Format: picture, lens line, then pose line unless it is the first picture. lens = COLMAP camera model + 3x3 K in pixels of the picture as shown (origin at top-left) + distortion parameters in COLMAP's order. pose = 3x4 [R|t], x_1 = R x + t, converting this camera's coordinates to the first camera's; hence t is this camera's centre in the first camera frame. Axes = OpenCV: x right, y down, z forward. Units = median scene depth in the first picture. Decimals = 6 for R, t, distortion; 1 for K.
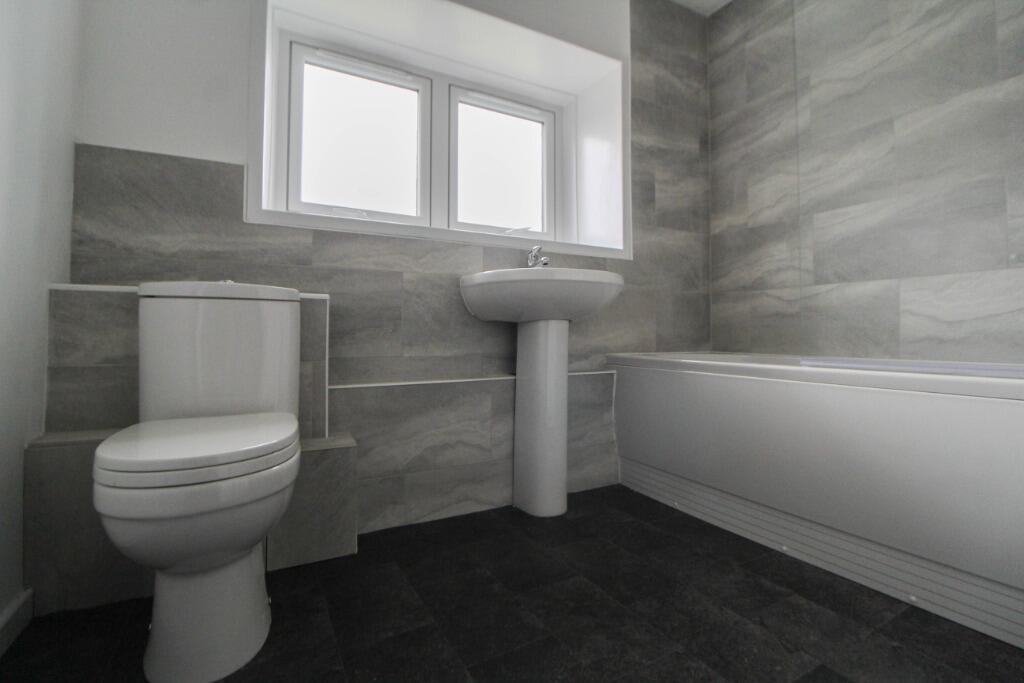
lens RADIAL K [[471.3, 0, 518.3], [0, 471.3, 323.8], [0, 0, 1]] dist [0.002206, -0.013540]
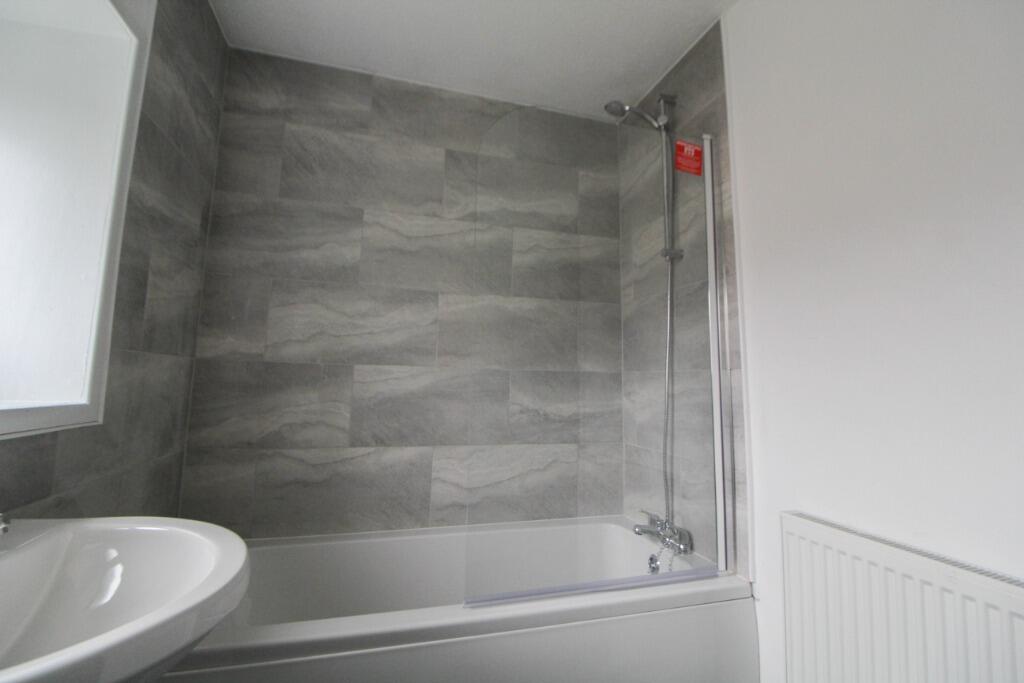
lens RADIAL K [[471.3, 0, 518.3], [0, 471.3, 323.8], [0, 0, 1]] dist [0.002206, -0.013540]
pose [[0.209252, 0.120953, 0.970352, -0.162684], [-0.042782, 0.992503, -0.114489, -0.210602], [-0.976925, -0.017556, 0.212858, 0.493150]]
